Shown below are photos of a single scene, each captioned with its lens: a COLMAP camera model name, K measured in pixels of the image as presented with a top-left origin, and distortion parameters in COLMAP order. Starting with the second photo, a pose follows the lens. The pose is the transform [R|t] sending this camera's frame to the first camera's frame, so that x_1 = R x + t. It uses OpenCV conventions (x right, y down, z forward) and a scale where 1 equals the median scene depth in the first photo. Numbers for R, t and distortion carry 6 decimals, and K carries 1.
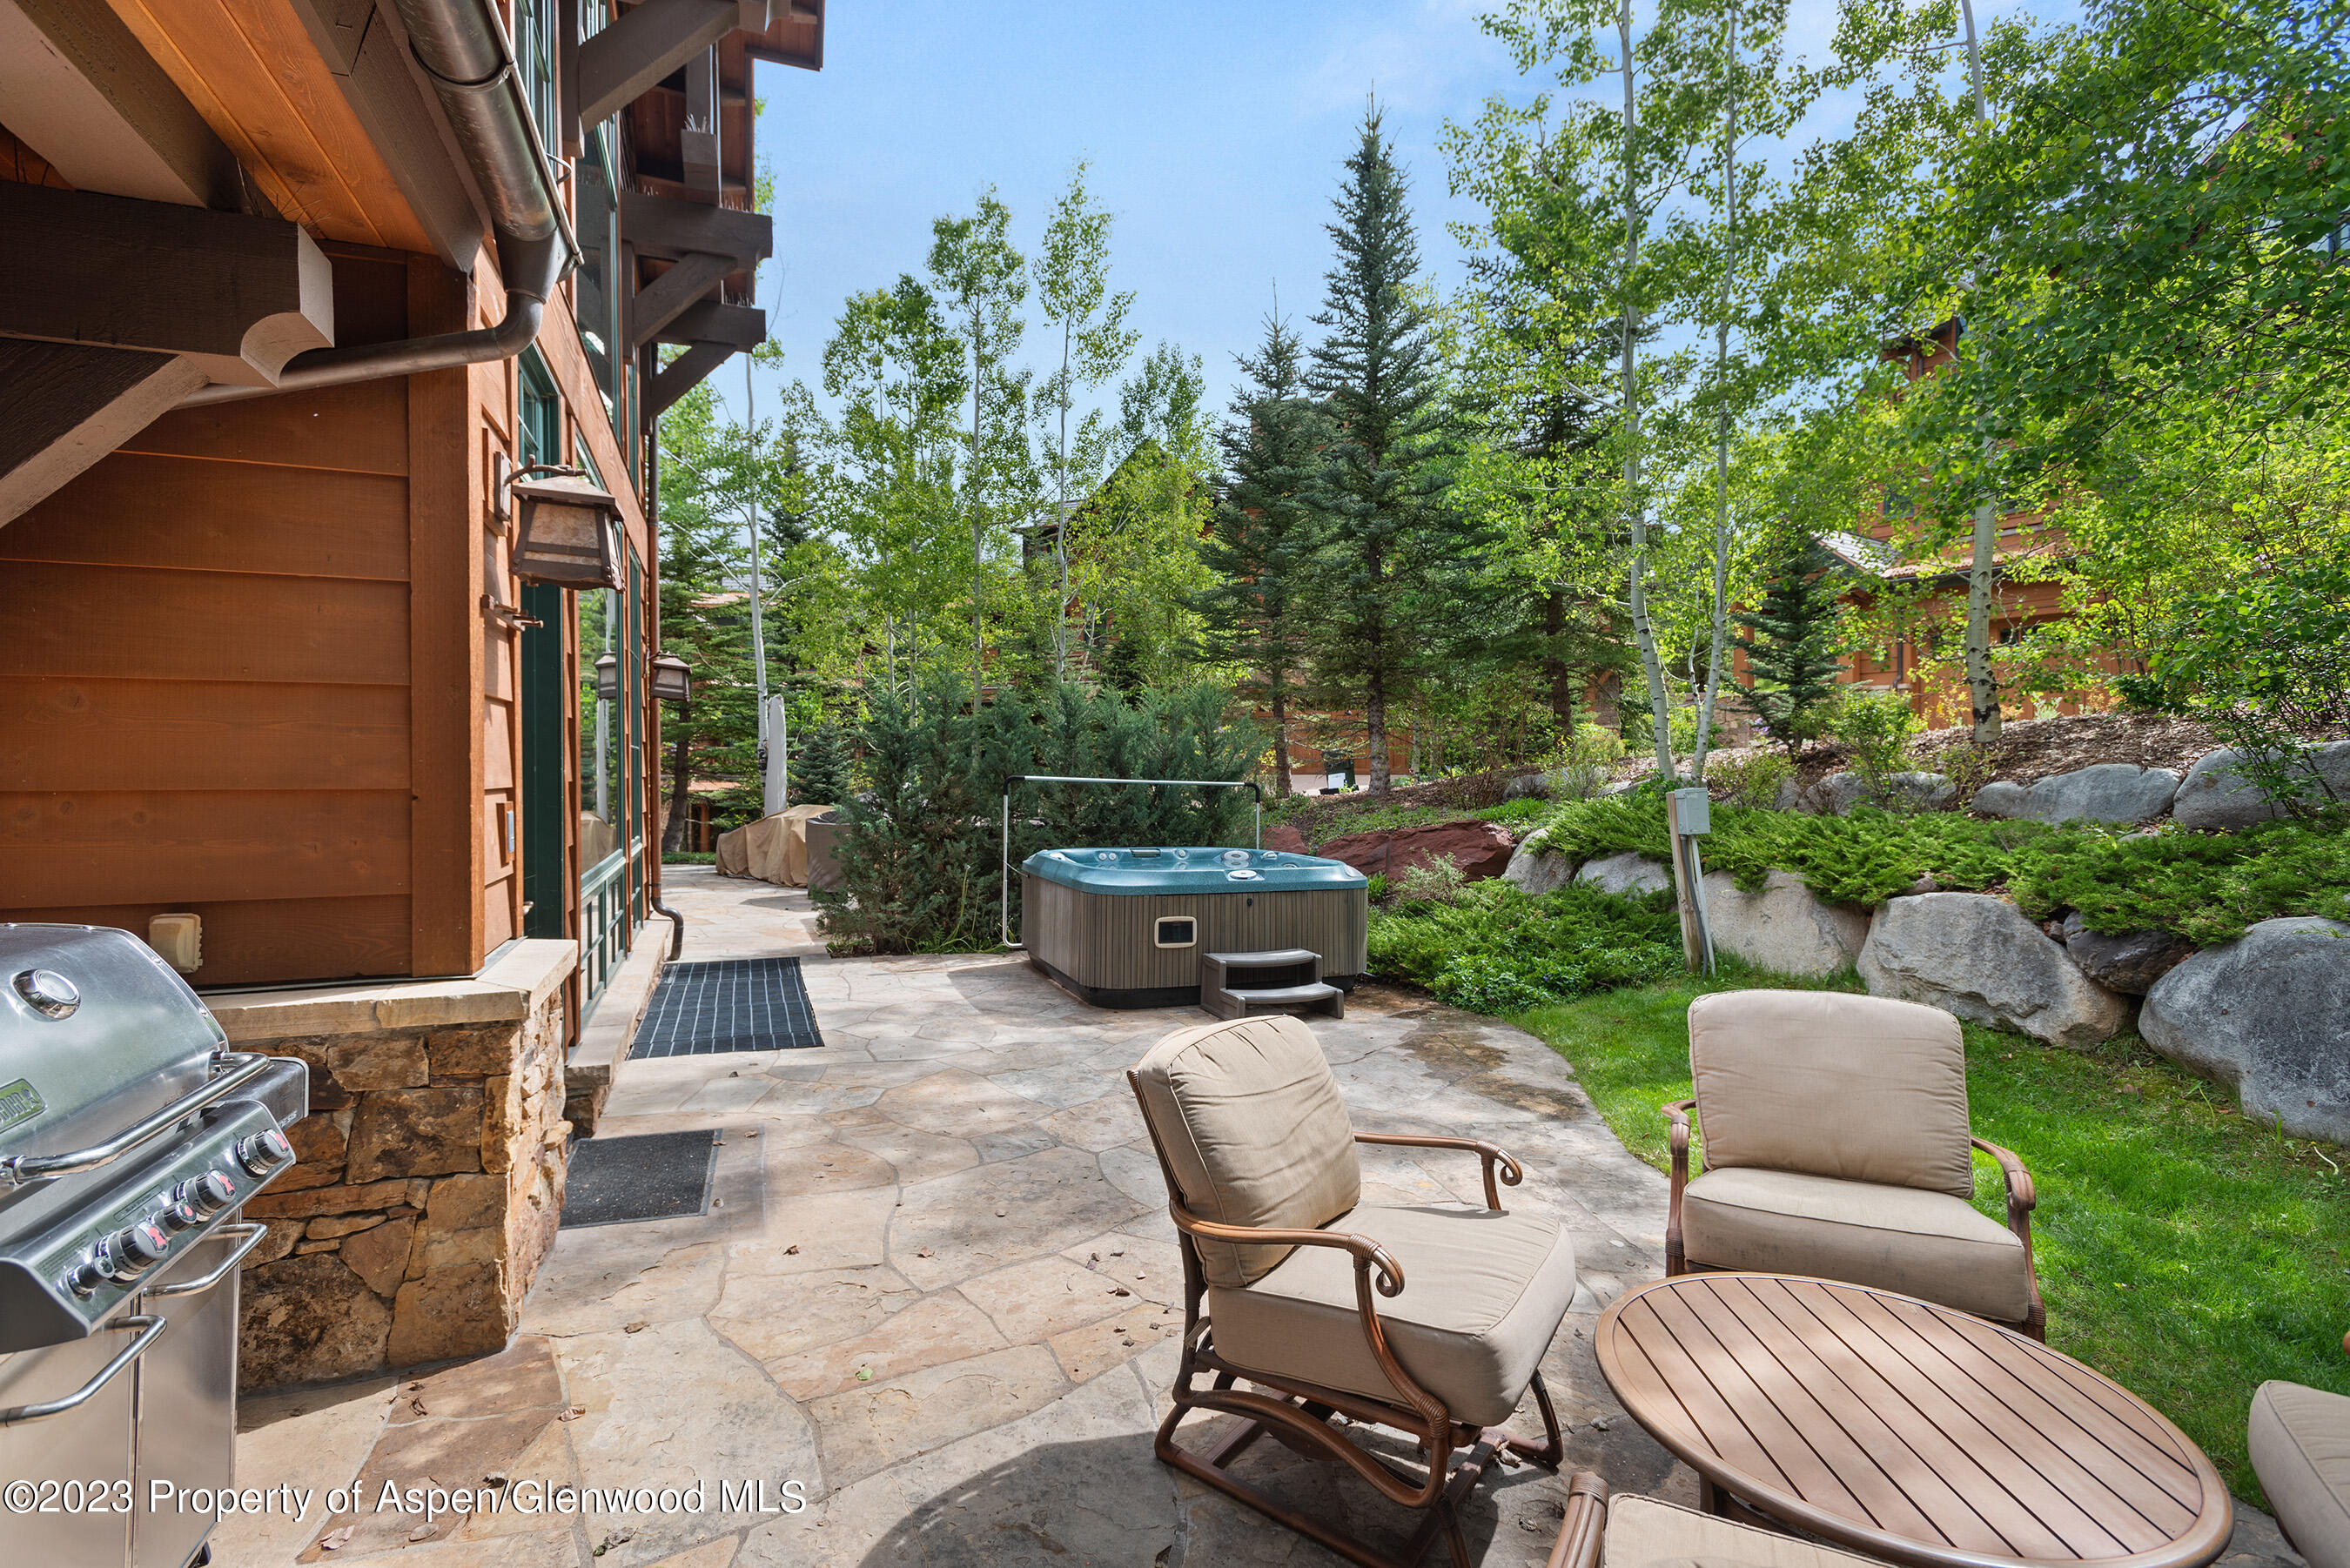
lens RADIAL K [[1109.1, 0, 1173.0], [0, 1109.1, 790.1], [0, 0, 1]] dist [0.012818, -0.003285]
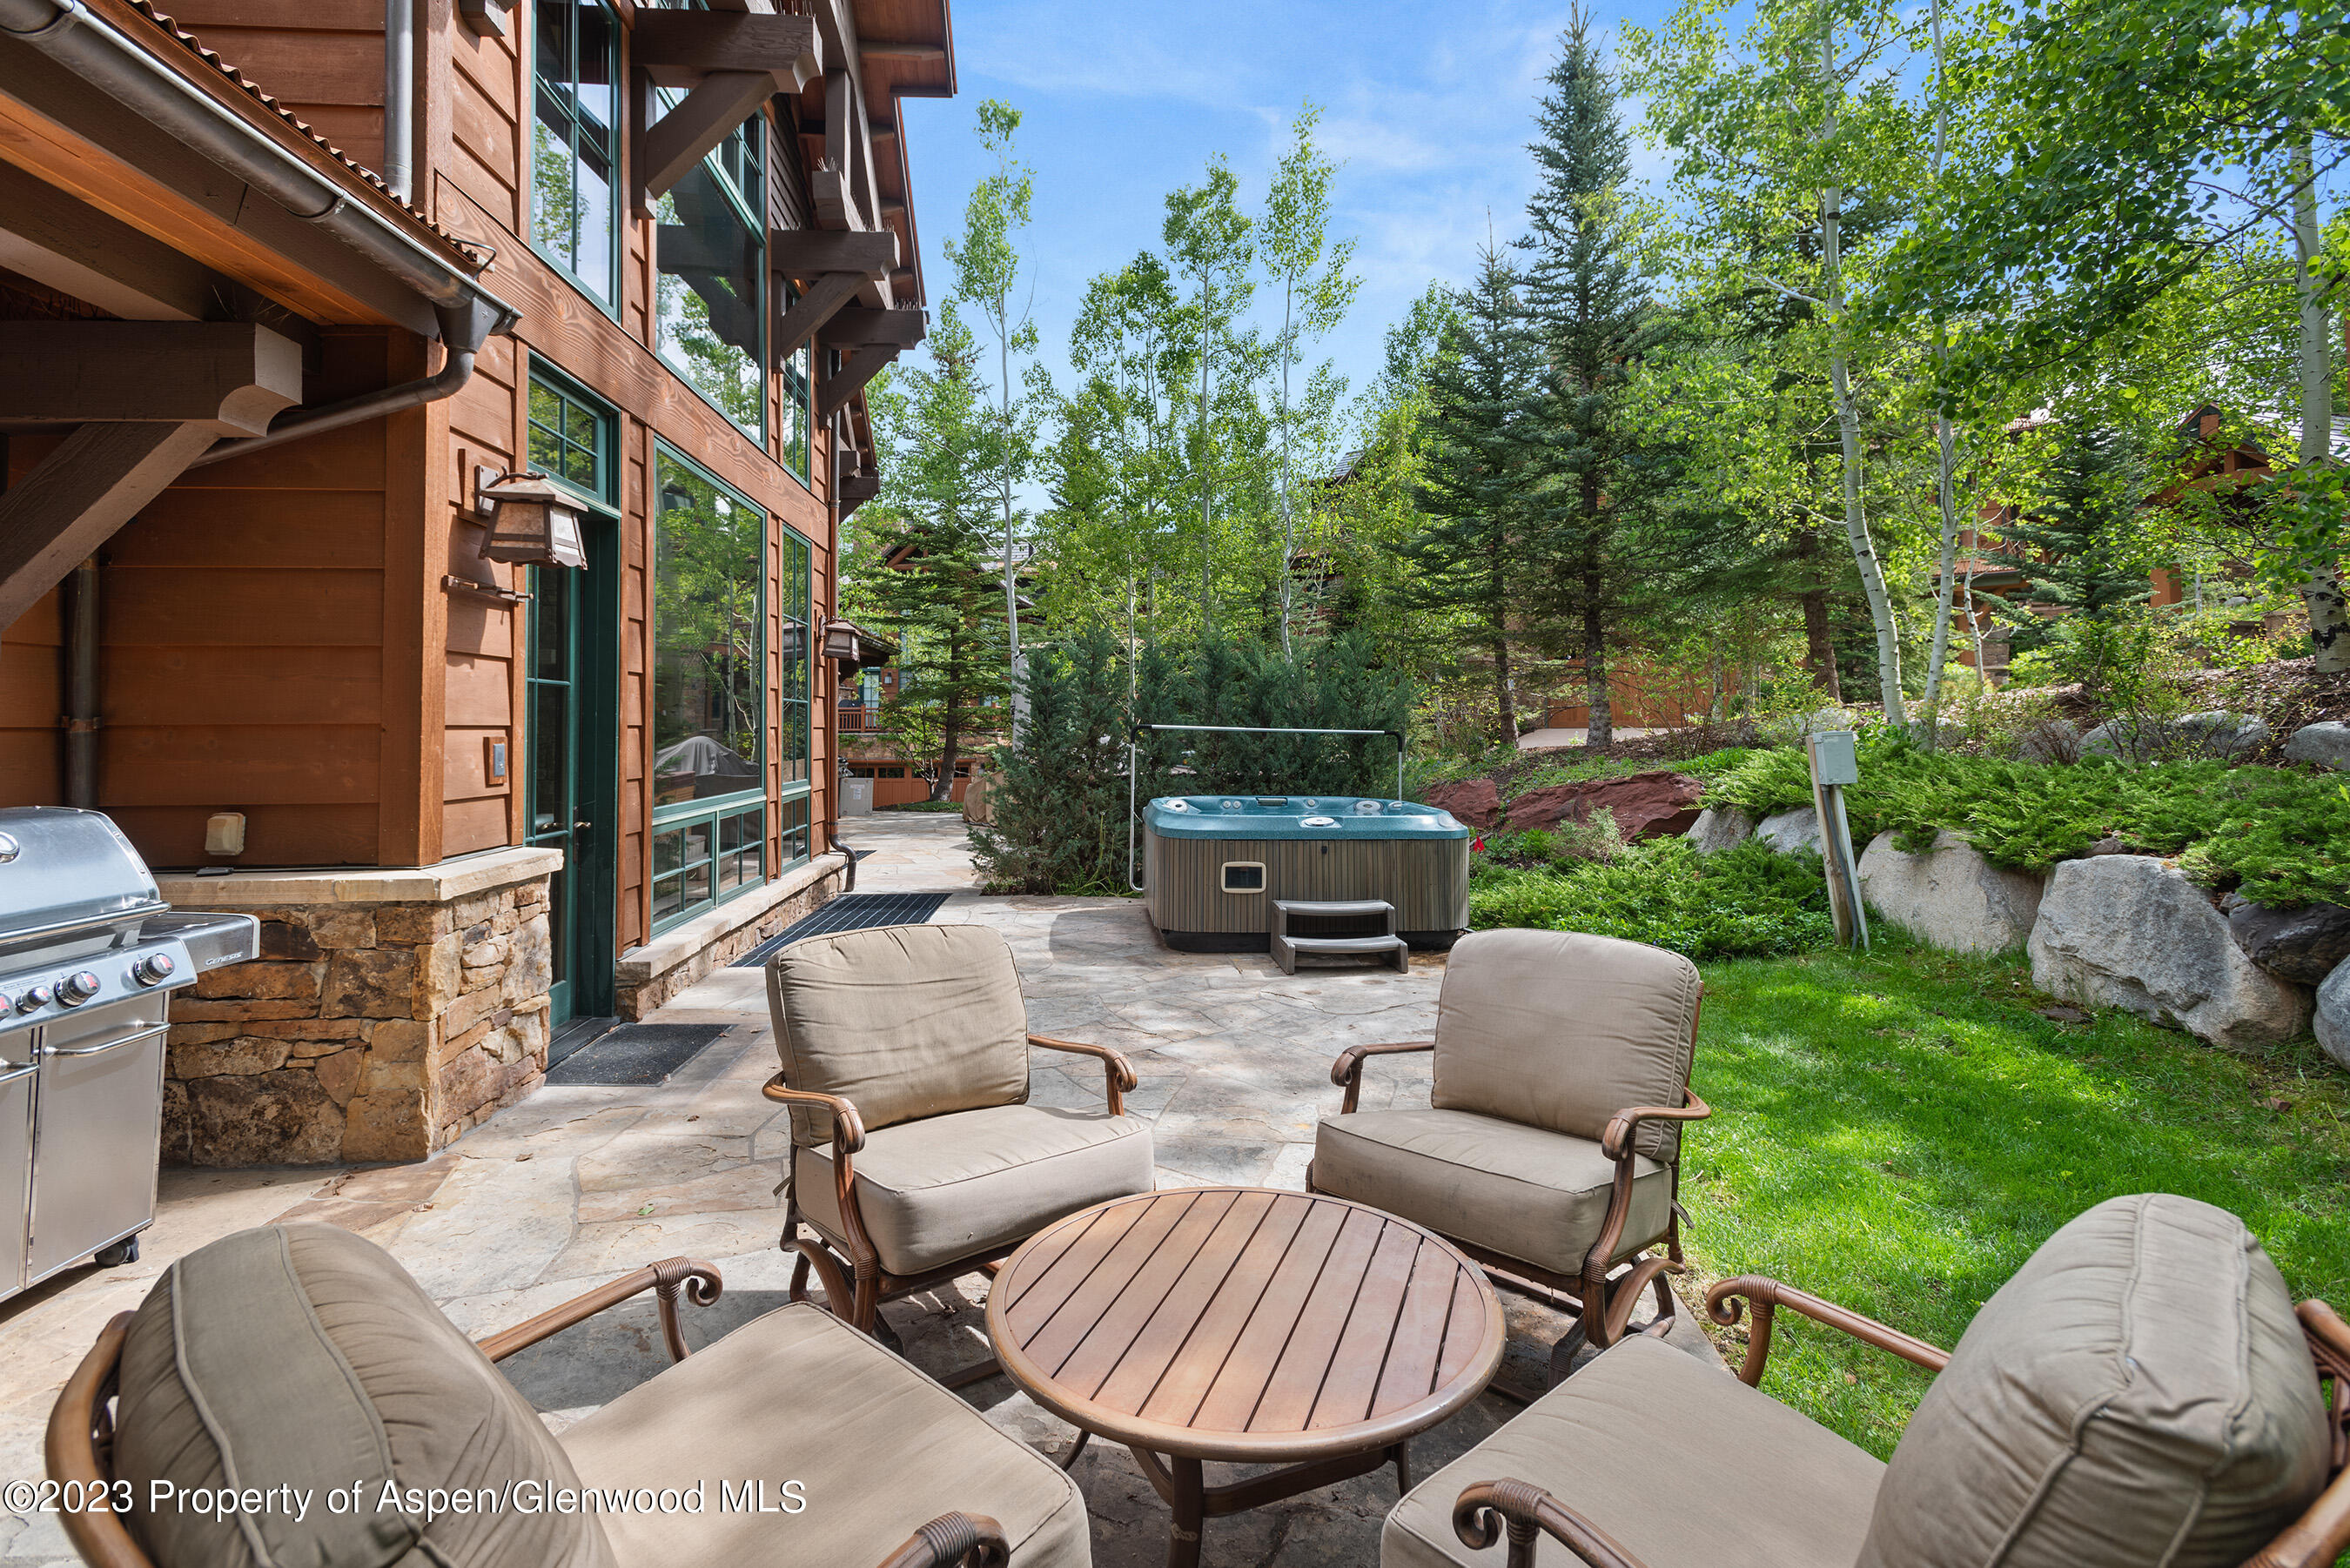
lens RADIAL K [[1109.1, 0, 1074.9], [0, 1109.1, 694.6], [0, 0, 1]] dist [0.012818, -0.003285]
pose [[0.955357, -0.014435, -0.295102, 0.142168], [0.001315, 0.999004, -0.044608, 0.007093], [0.295452, 0.042229, 0.954424, -0.006854]]
